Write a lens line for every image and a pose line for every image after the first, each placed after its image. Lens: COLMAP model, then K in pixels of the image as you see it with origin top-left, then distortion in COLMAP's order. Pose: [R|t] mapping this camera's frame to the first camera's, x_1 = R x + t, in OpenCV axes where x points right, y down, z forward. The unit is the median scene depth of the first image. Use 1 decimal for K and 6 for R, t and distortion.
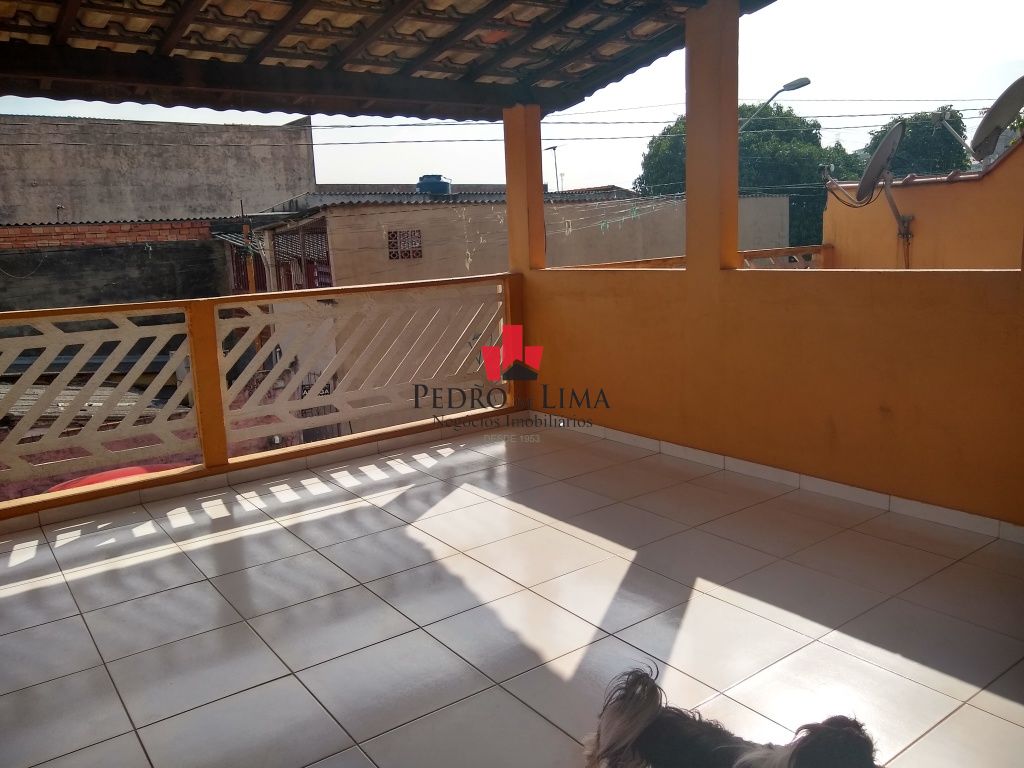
lens RADIAL K [[816.8, 0, 512.0], [0, 816.8, 384.0], [0, 0, 1]] dist [-0.000497, 0.003258]
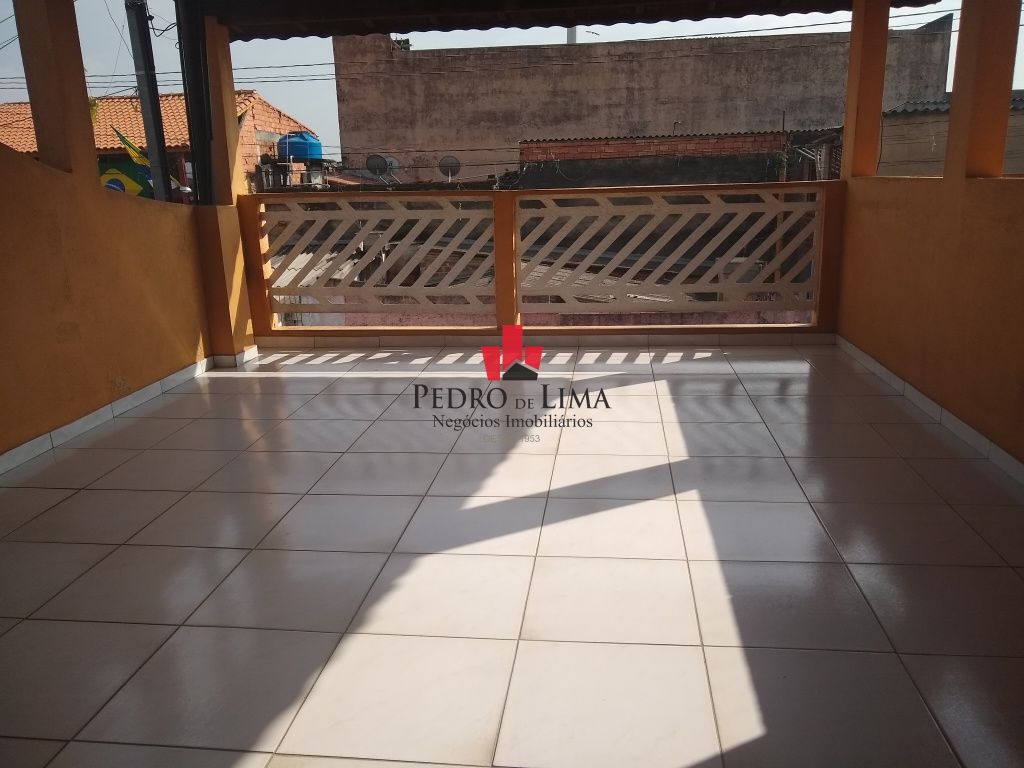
lens RADIAL K [[805.8, 0, 512.0], [0, 805.8, 384.0], [0, 0, 1]] dist [0.000049, -0.000814]
pose [[0.733032, 0.194467, -0.651803, 0.182643], [-0.127636, 0.980563, 0.149011, -0.000380], [0.668112, -0.026036, 0.743605, 0.039669]]
